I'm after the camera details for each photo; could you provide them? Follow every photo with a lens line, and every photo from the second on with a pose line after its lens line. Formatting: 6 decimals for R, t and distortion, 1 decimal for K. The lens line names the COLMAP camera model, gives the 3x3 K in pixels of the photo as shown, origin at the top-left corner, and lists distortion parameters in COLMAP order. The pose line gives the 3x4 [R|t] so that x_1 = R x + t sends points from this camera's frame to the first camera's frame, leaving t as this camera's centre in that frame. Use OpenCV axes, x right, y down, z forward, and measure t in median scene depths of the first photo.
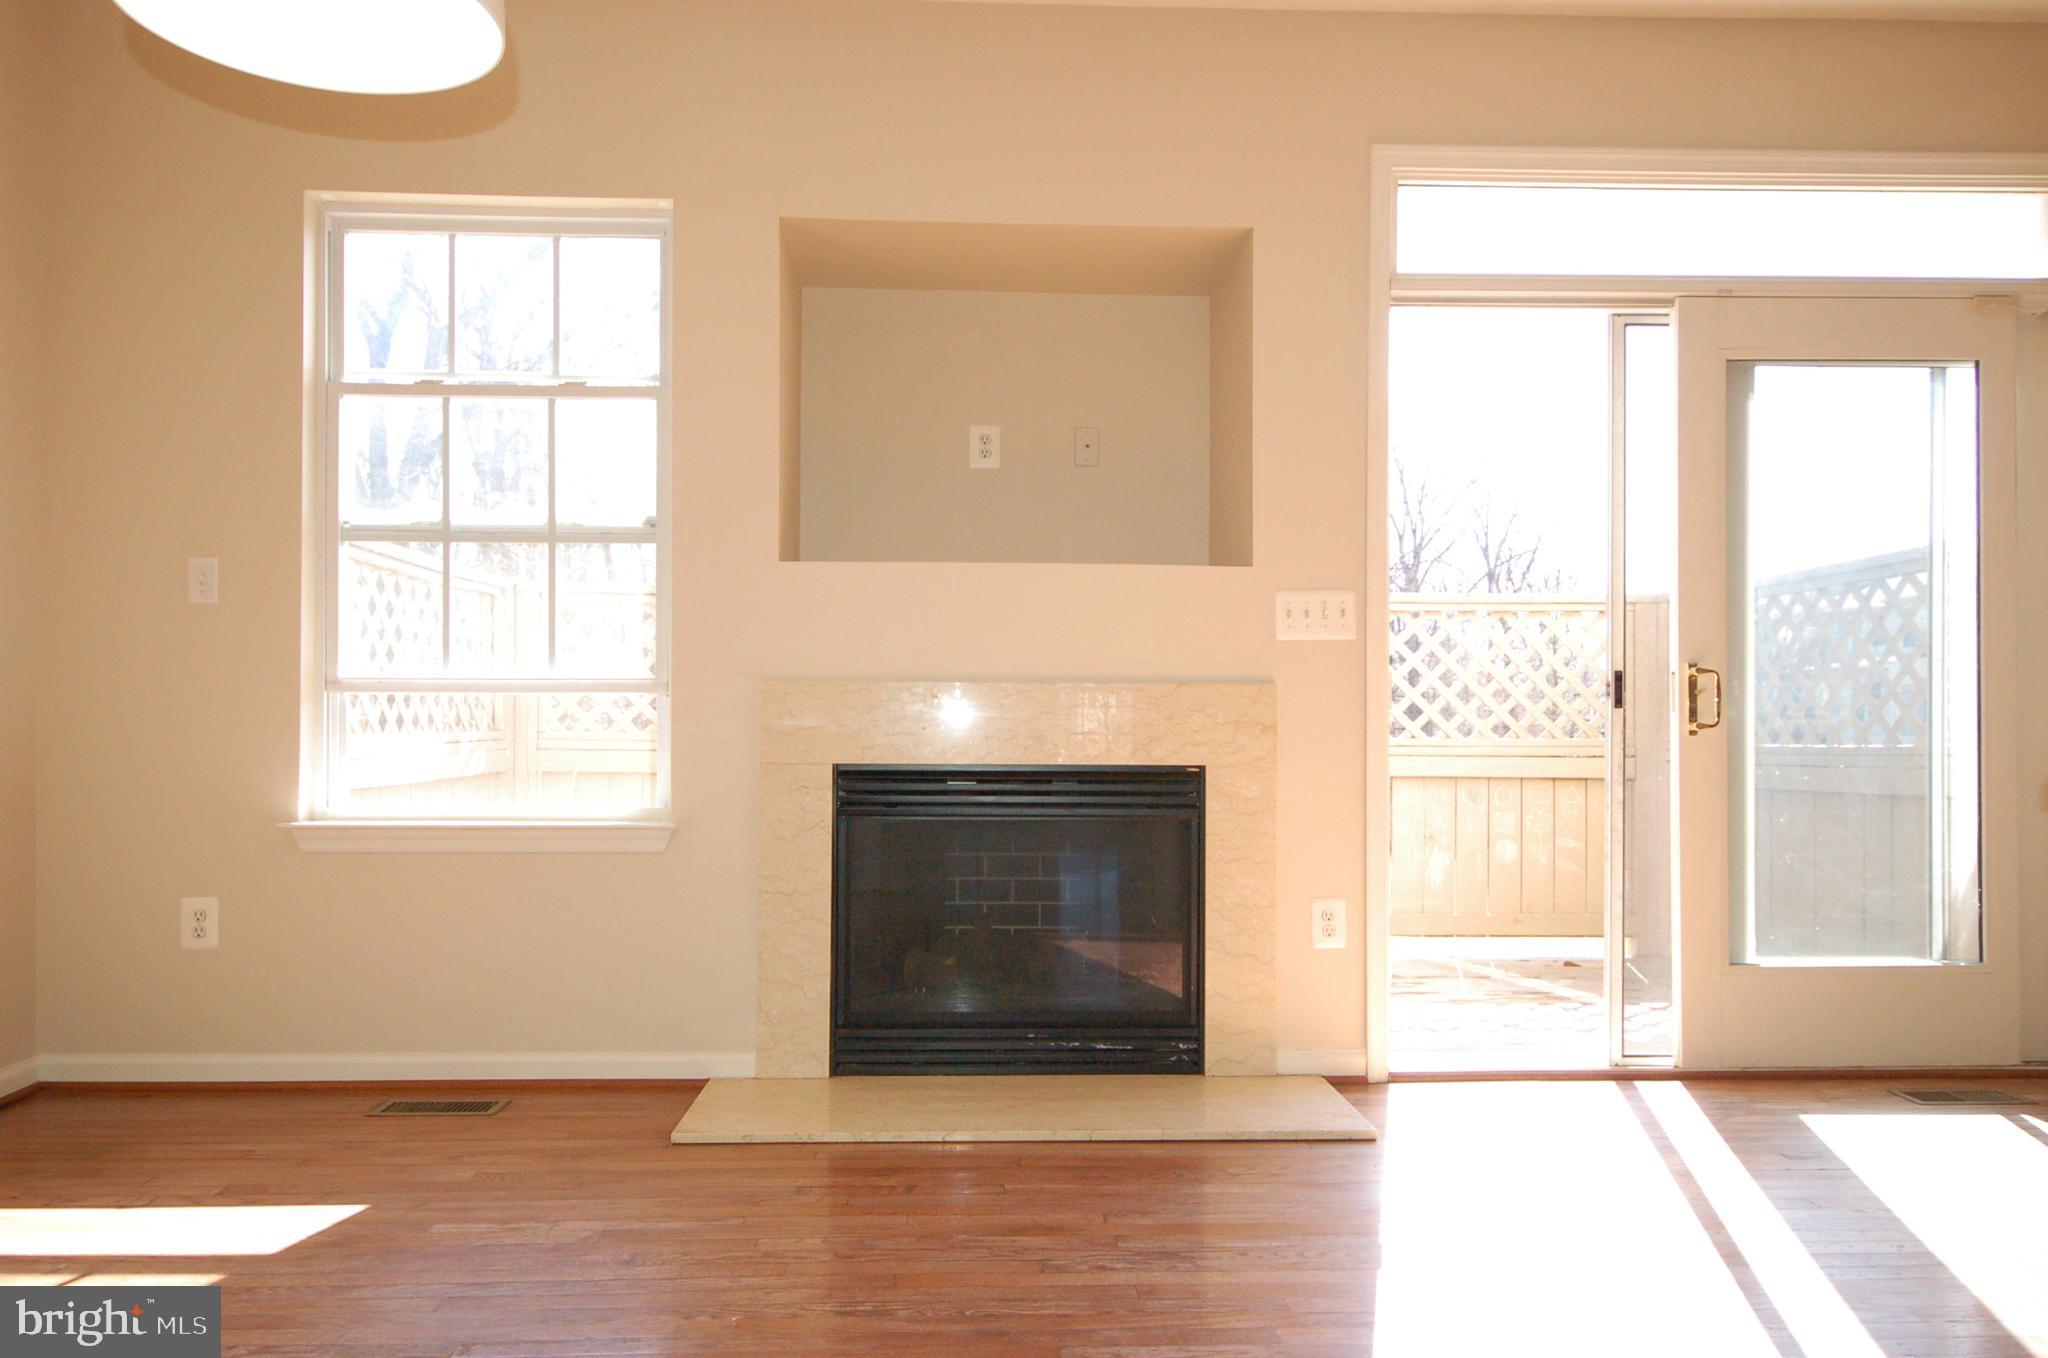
lens RADIAL K [[1466.5, 0, 1017.5], [0, 1466.5, 718.0], [0, 0, 1]] dist [0.027981, -0.023349]
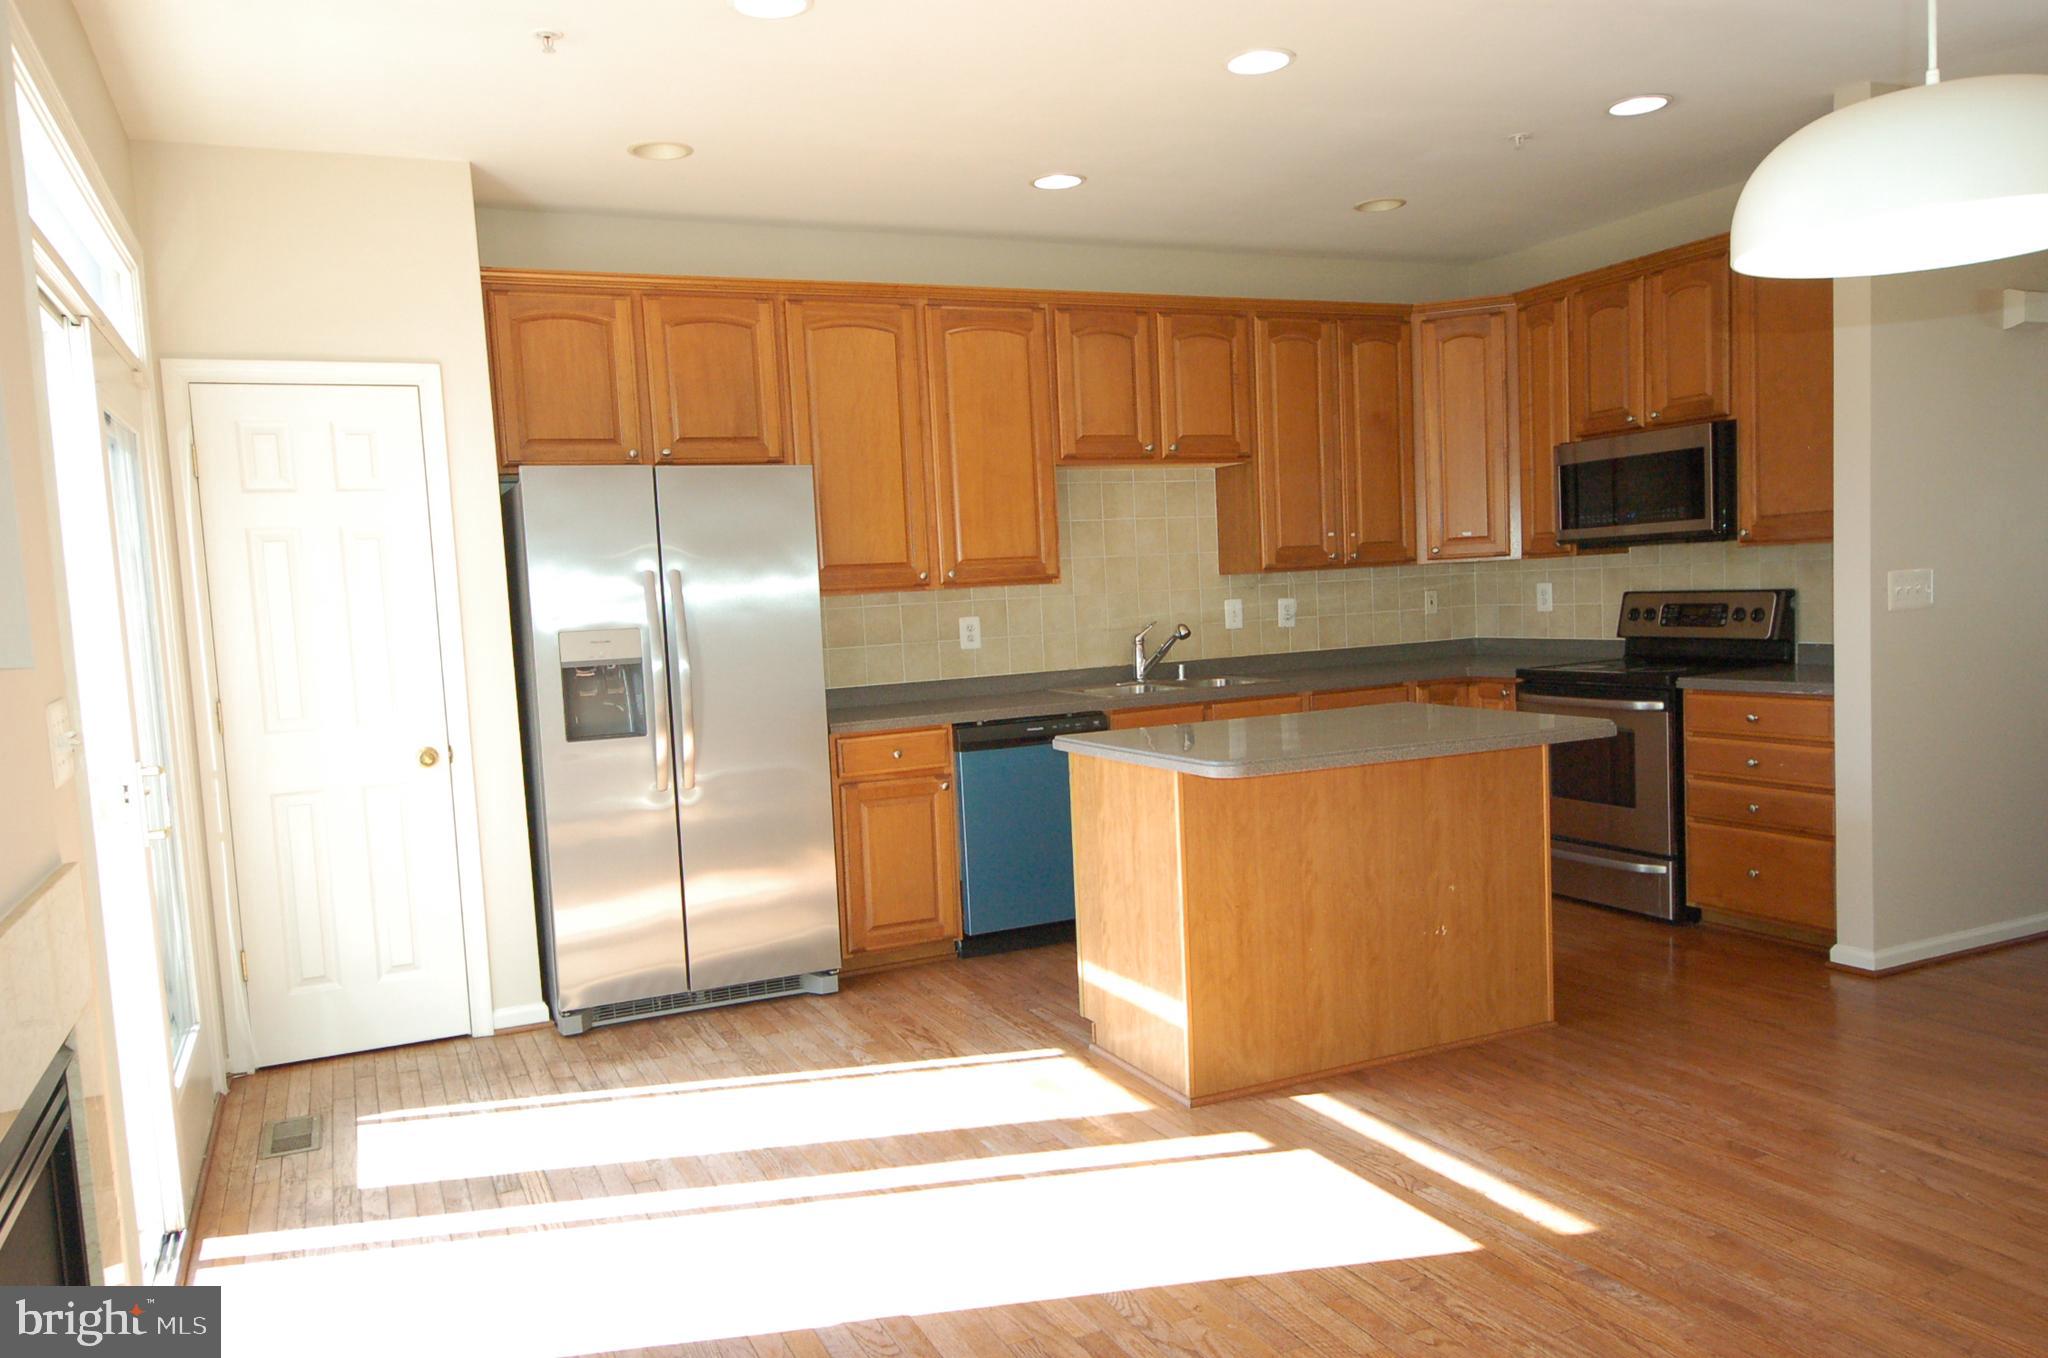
lens RADIAL K [[1466.5, 0, 1009.6], [0, 1466.5, 711.1], [0, 0, 1]] dist [0.027981, -0.023349]
pose [[-0.386160, -0.064030, 0.920207, -0.522522], [0.040927, 0.995416, 0.086438, -0.120774], [-0.921523, 0.071040, -0.381769, 0.870993]]
